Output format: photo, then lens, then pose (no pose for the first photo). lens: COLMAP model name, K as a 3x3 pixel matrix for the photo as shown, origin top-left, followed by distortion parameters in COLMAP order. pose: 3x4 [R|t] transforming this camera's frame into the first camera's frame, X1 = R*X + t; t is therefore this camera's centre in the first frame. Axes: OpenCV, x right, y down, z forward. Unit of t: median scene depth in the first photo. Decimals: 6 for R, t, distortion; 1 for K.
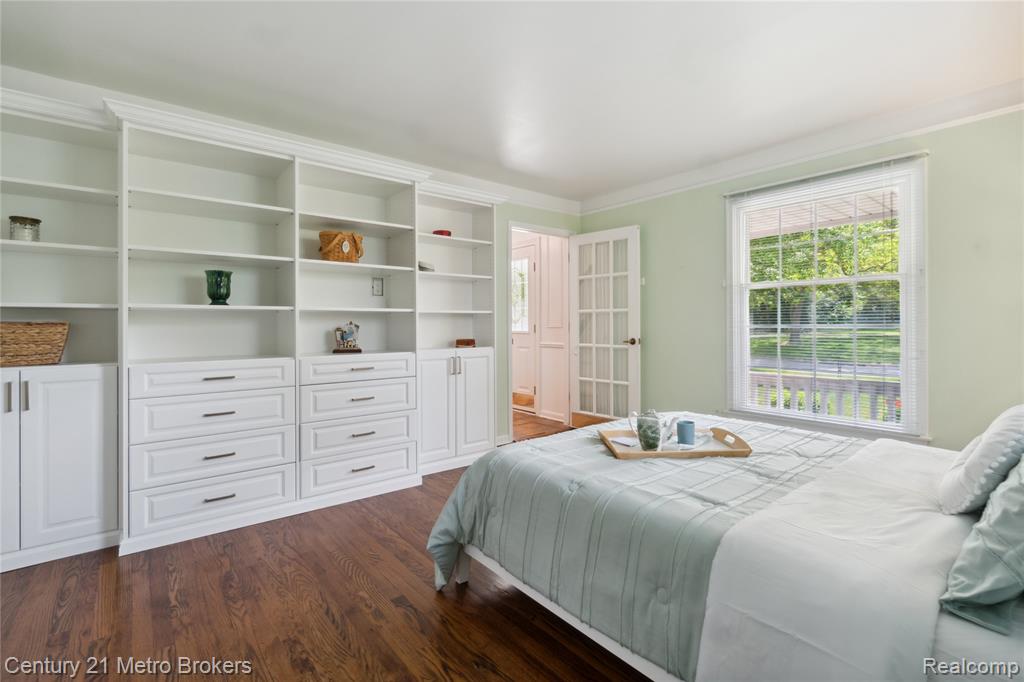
lens RADIAL K [[447.4, 0, 513.6], [0, 447.4, 332.0], [0, 0, 1]] dist [-0.002348, -0.000290]
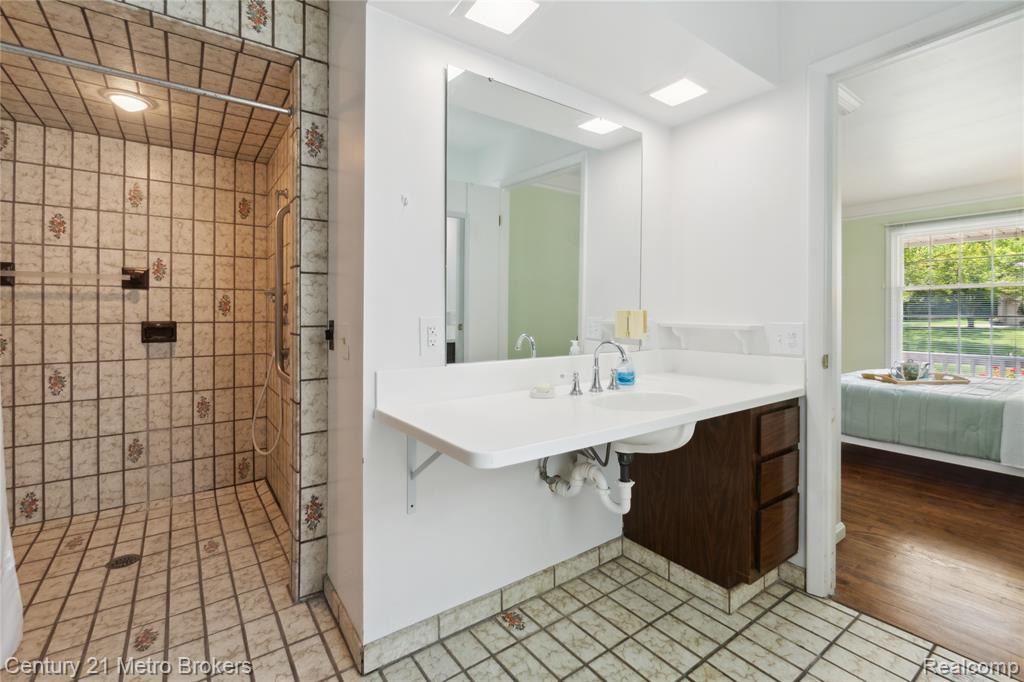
lens RADIAL K [[447.4, 0, 481.2], [0, 447.4, 321.6], [0, 0, 1]] dist [-0.002348, -0.000290]
pose [[0.997646, 0.008831, -0.068004, -1.077567], [-0.008729, 0.999960, 0.001791, 0.021355], [0.068017, -0.001193, 0.997683, -0.784828]]
